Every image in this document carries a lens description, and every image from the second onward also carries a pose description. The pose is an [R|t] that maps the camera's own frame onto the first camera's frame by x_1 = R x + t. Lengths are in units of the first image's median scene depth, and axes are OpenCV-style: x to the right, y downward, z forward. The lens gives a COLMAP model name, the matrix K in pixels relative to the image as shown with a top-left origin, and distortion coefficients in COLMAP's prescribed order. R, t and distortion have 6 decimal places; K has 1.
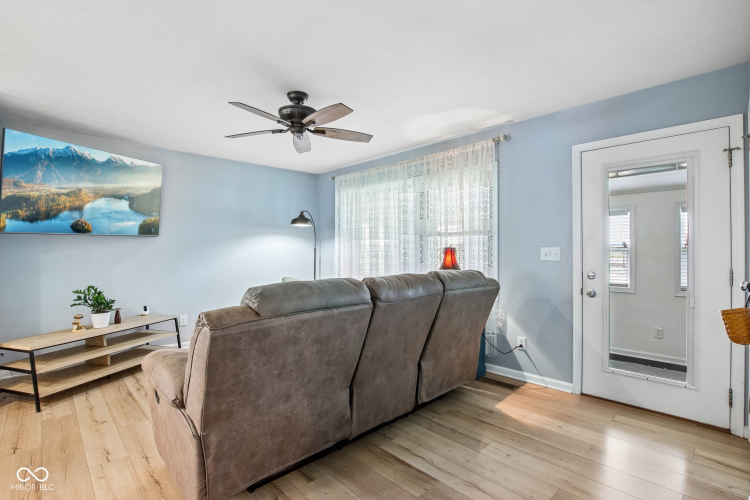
lens RADIAL K [[366.5, 0, 374.2], [0, 366.5, 247.3], [0, 0, 1]] dist [-0.025968, 0.002215]
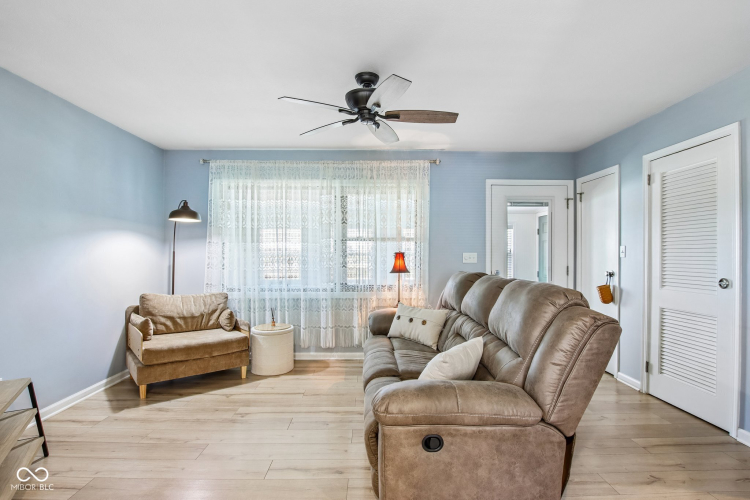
lens RADIAL K [[366.5, 0, 381.2], [0, 366.5, 256.6], [0, 0, 1]] dist [-0.025968, 0.002215]
pose [[0.668644, -0.003191, 0.743576, -0.756001], [-0.008080, 0.999901, 0.011556, 0.001310], [-0.743539, -0.013735, 0.668551, 0.365705]]
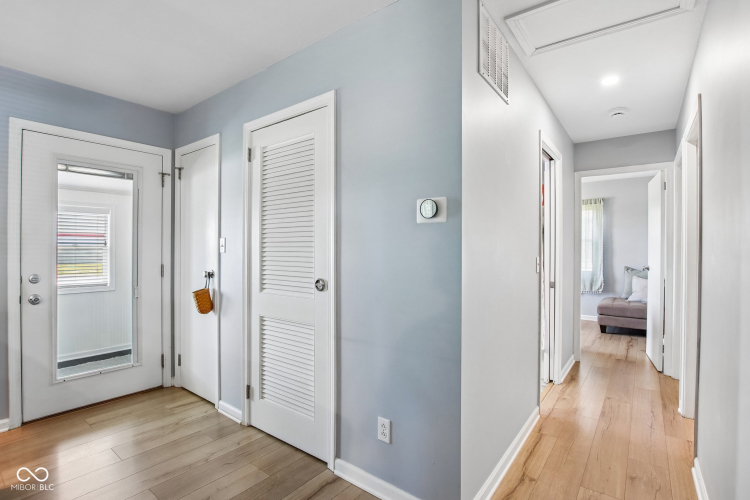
lens RADIAL K [[366.5, 0, 377.5], [0, 366.5, 250.6], [0, 0, 1]] dist [-0.025968, 0.002215]
pose [[-0.173832, -0.003023, 0.984771, -0.357064], [-0.013106, 0.999914, 0.000756, -0.000158], [-0.984688, -0.012775, -0.173856, 0.346456]]
